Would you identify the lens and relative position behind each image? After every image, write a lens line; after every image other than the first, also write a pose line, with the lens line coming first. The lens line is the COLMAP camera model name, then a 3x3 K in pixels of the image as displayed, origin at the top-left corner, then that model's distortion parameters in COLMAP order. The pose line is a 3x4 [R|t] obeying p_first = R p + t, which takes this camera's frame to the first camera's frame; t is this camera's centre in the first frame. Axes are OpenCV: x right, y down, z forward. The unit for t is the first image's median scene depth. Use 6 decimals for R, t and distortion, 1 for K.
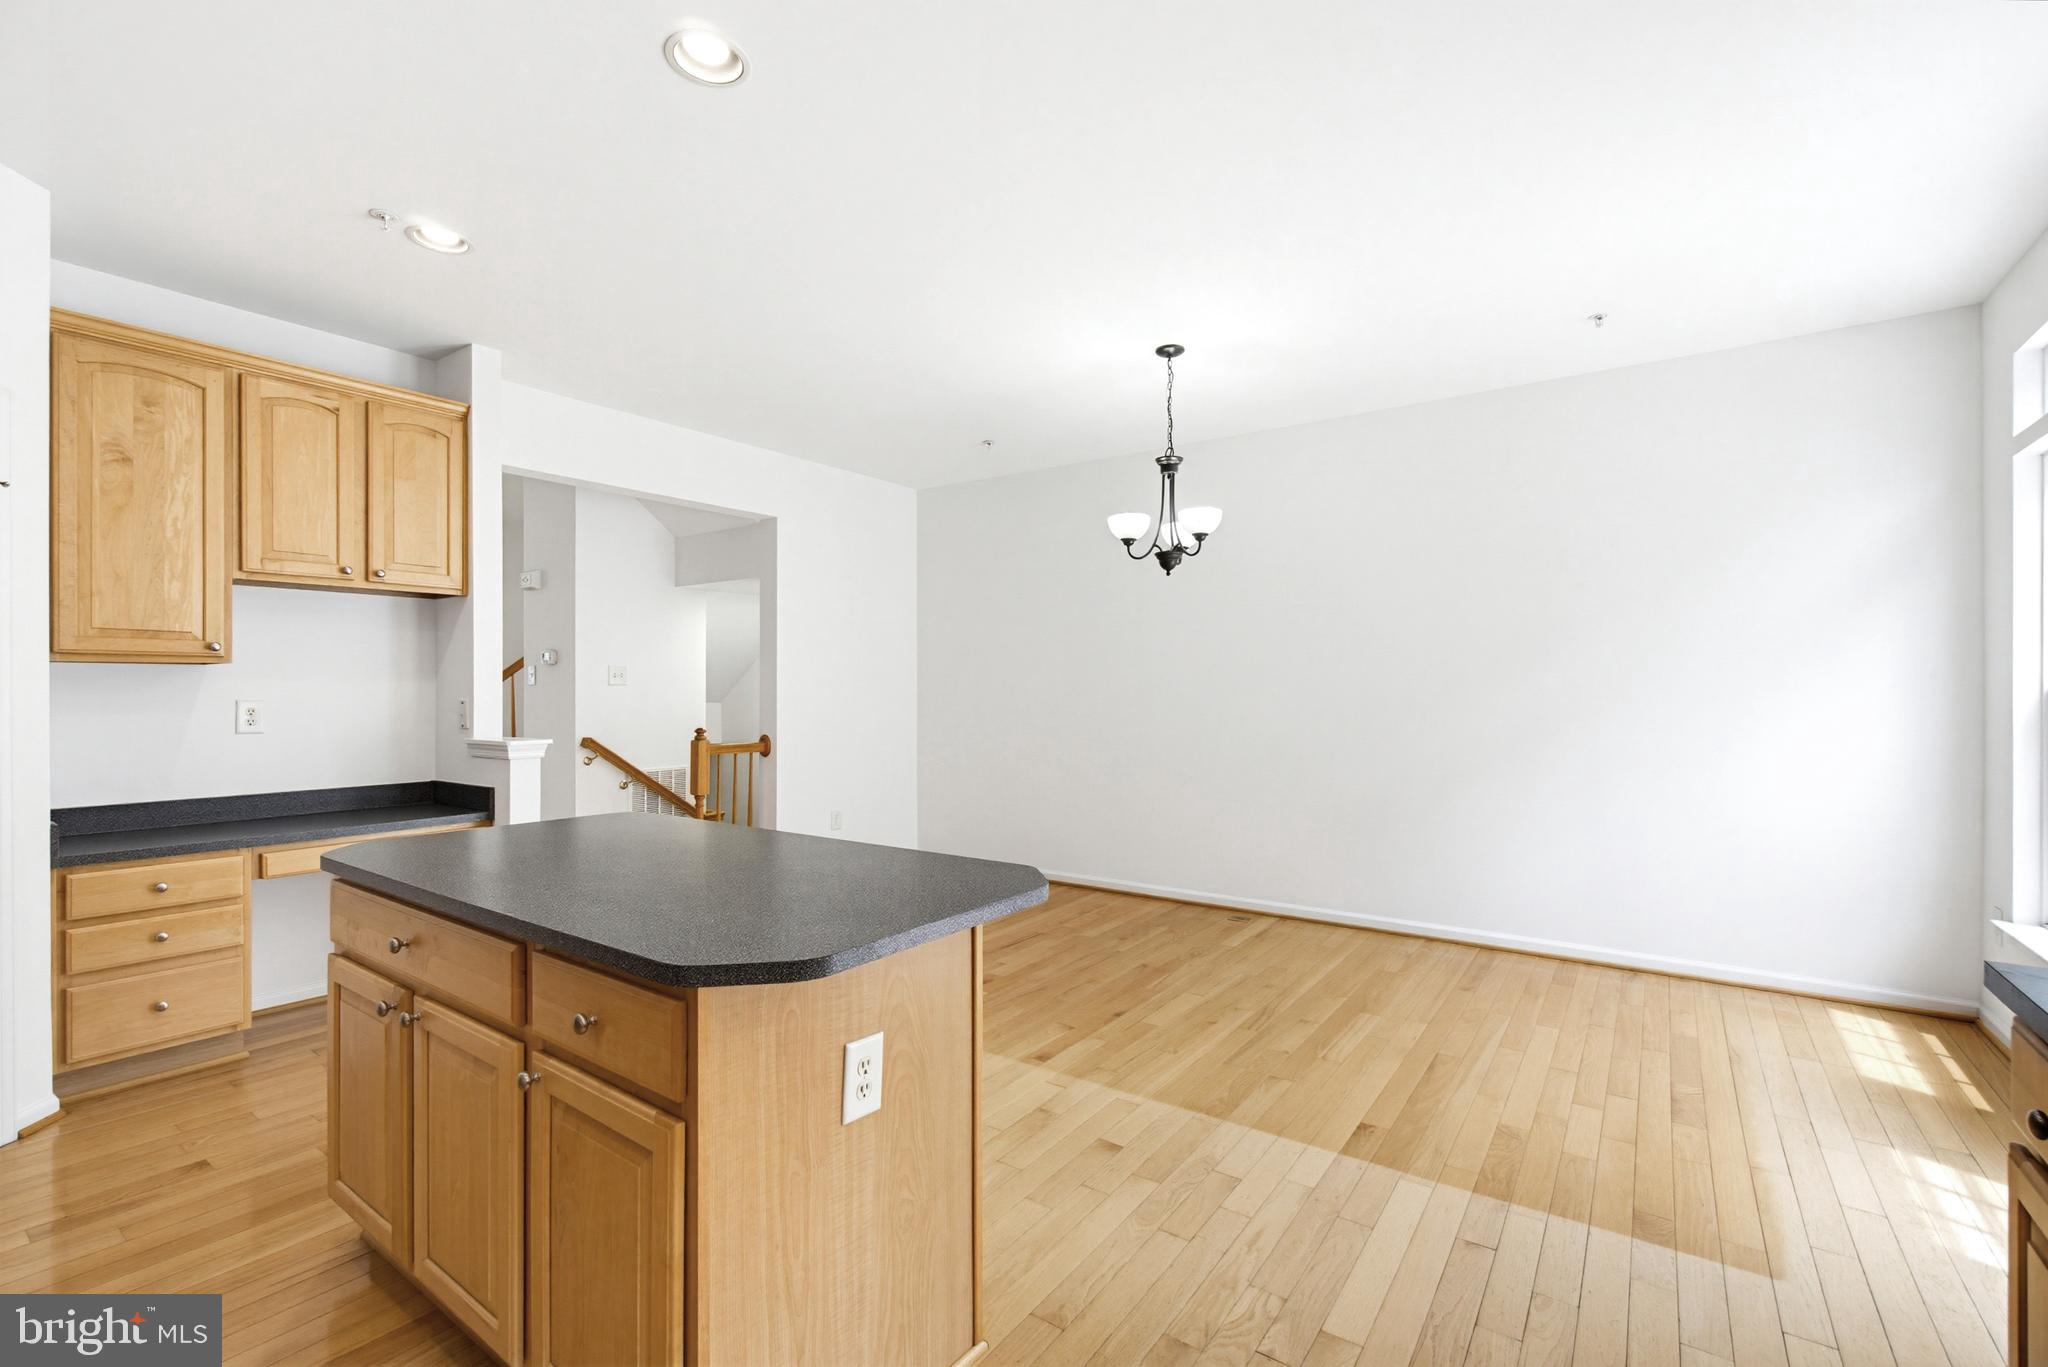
lens RADIAL K [[883.9, 0, 1041.2], [0, 883.9, 689.9], [0, 0, 1]] dist [-0.001413, 0.000015]
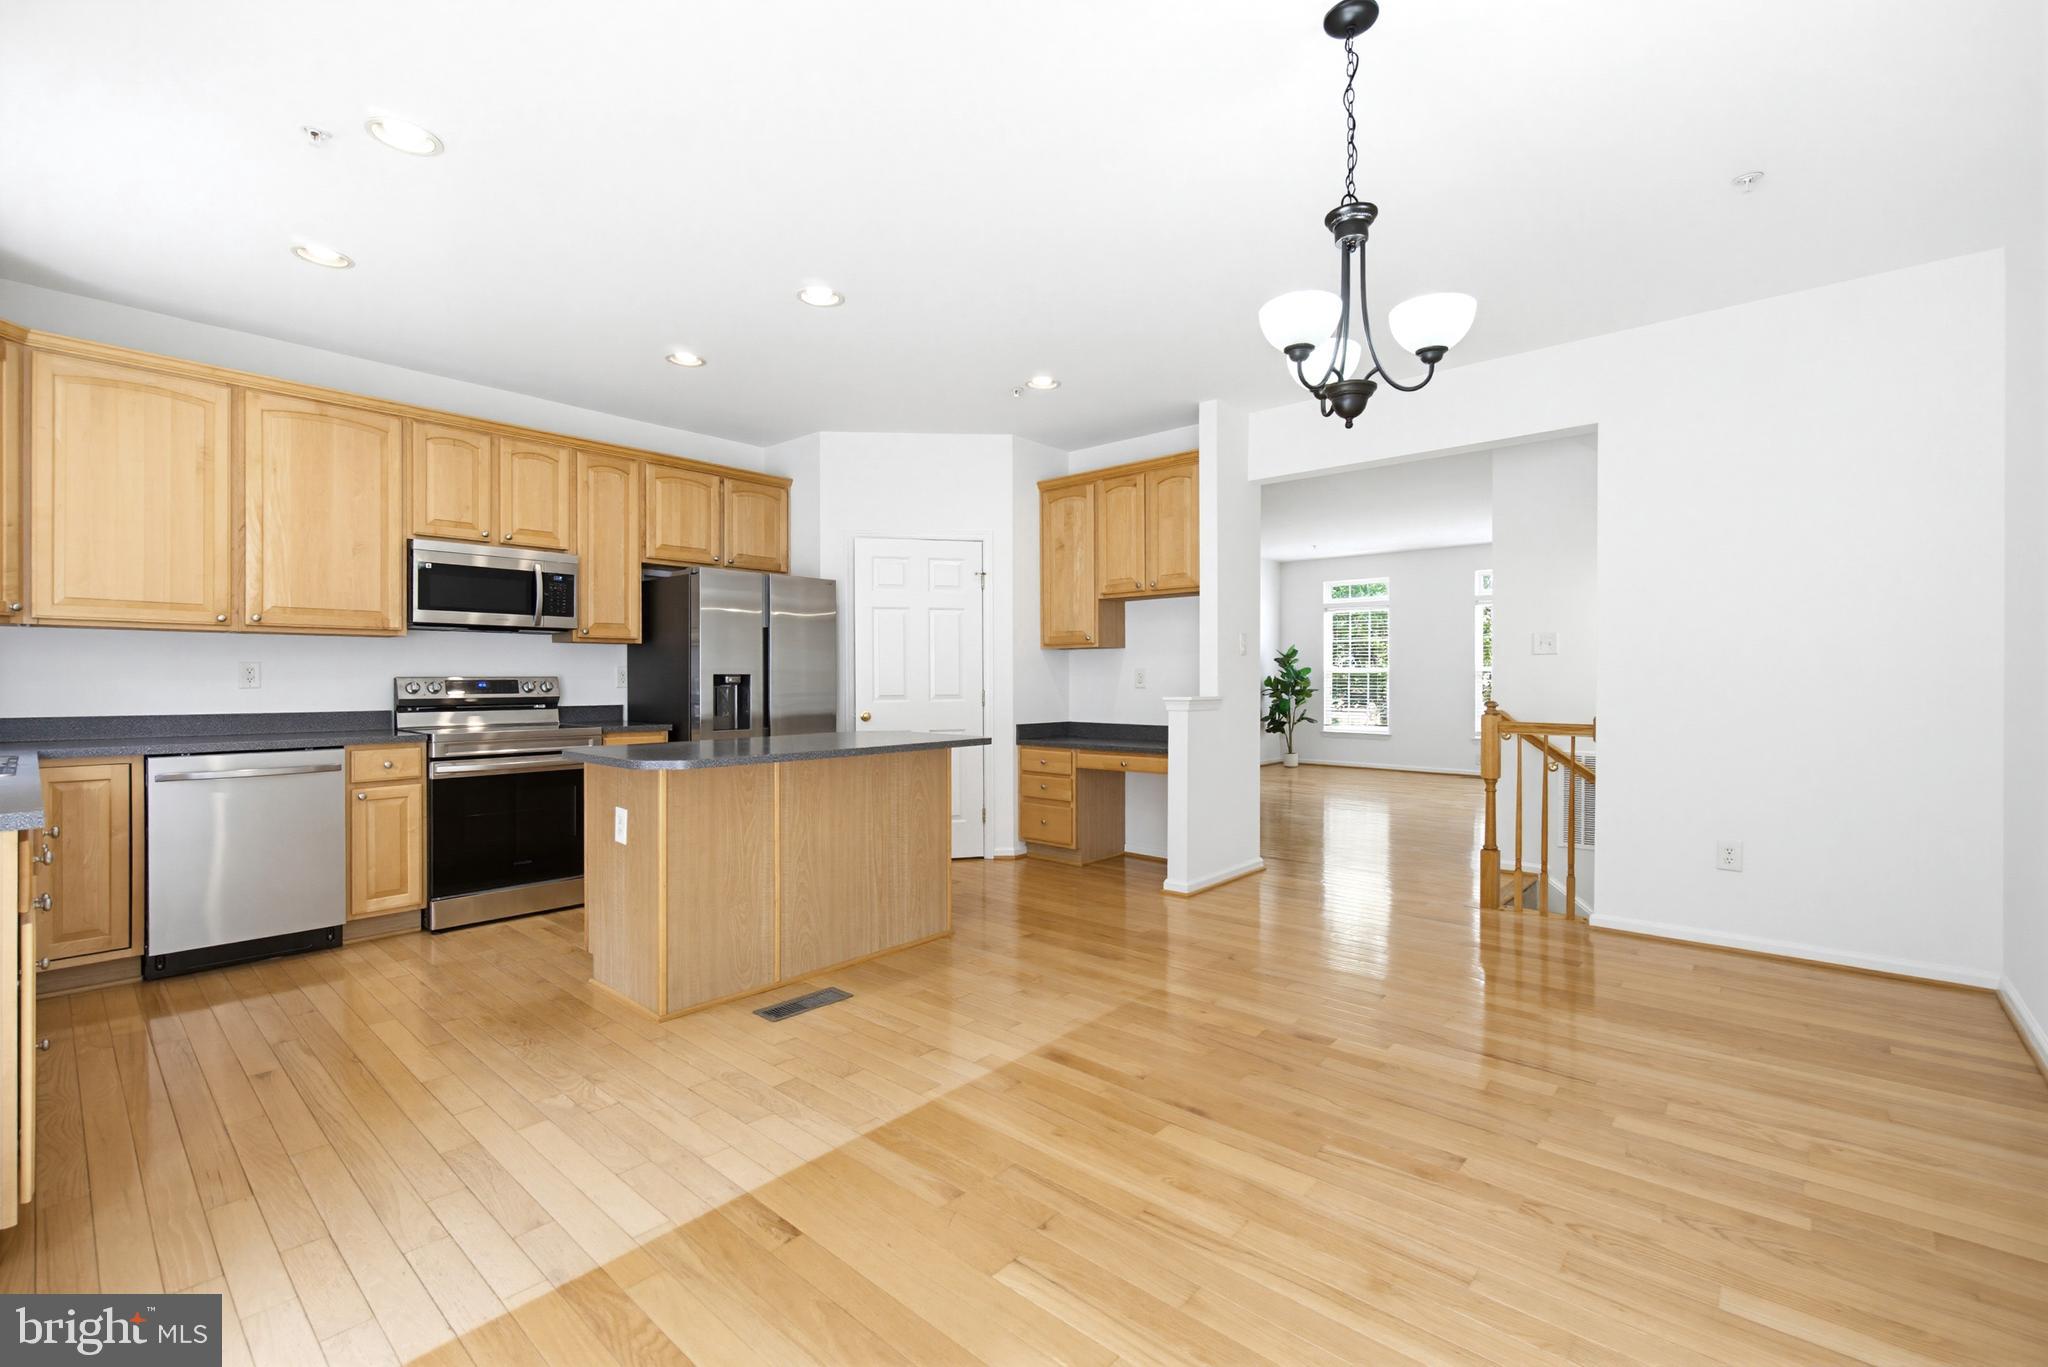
lens RADIAL K [[883.9, 0, 1008.6], [0, 883.9, 681.9], [0, 0, 1]] dist [-0.001413, 0.000015]
pose [[-0.129792, 0.003818, -0.991534, 0.973002], [0.003192, 0.999989, 0.003432, 0.037281], [0.991536, -0.002720, -0.129803, 1.169952]]
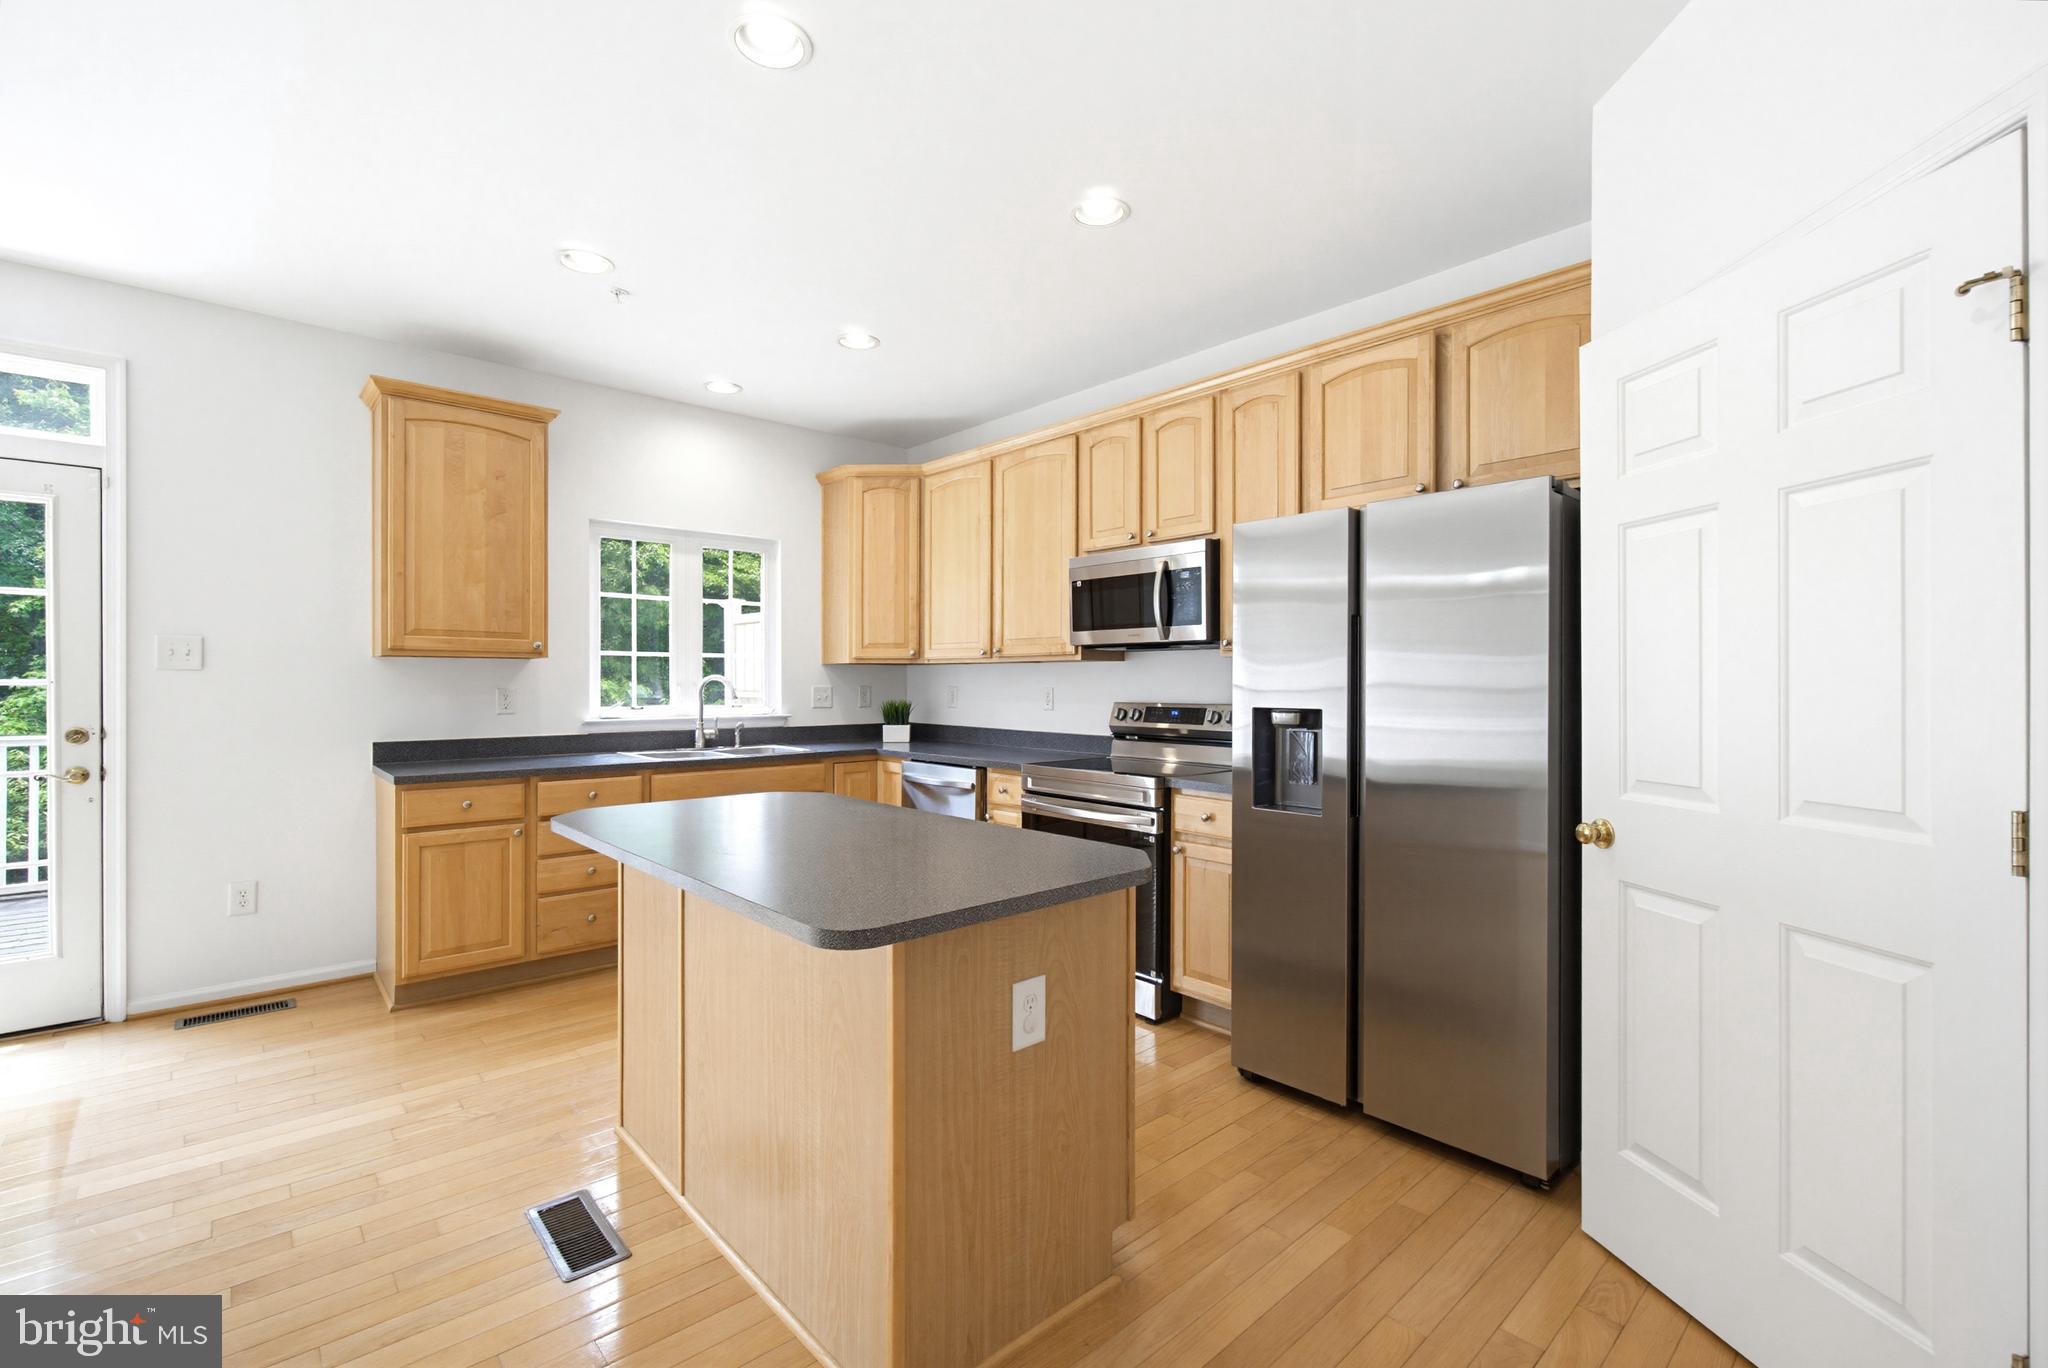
lens RADIAL K [[883.4, 0, 1024.3], [0, 883.4, 686.0], [0, 0, 1]] dist [-0.002964, -0.001060]
pose [[-0.974759, -0.002510, 0.223245, -0.639513], [-0.002682, 0.999996, -0.000470, 0.003745], [-0.223243, -0.001057, -0.974762, 1.386034]]
